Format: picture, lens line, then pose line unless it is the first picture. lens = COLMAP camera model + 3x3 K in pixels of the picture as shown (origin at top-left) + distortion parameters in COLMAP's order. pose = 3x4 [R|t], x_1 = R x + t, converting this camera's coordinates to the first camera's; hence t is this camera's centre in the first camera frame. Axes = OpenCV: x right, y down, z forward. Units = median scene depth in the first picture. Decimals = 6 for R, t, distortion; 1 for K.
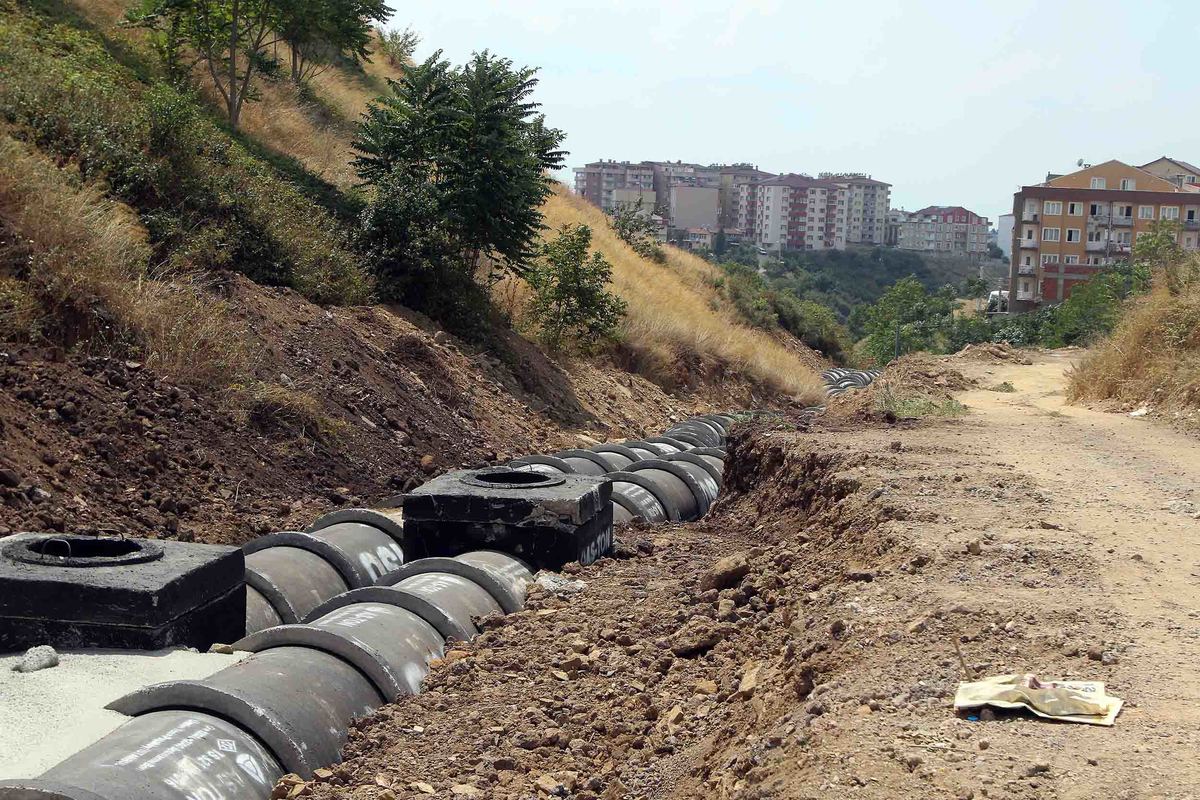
lens RADIAL K [[1885.6, 0, 602.0], [0, 1885.6, 399.0], [0, 0, 1]] dist [0.012130, 0.000000]
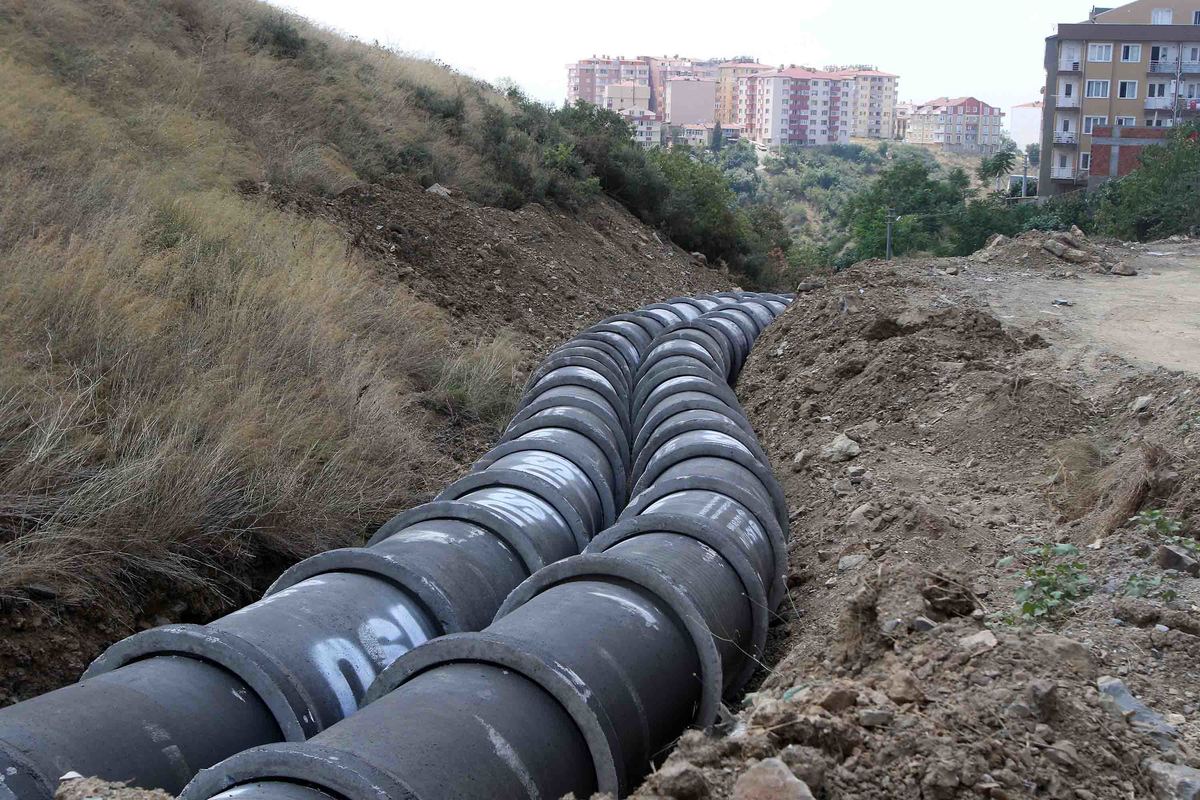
lens RADIAL K [[1757.6, 0, 598.2], [0, 1757.6, 398.7], [0, 0, 1]] dist [0.021081, 0.000000]
pose [[0.999625, -0.016795, -0.021623, 0.019189], [0.017982, 0.998274, 0.055908, -0.002727], [0.020646, -0.056276, 0.998202, 0.104702]]
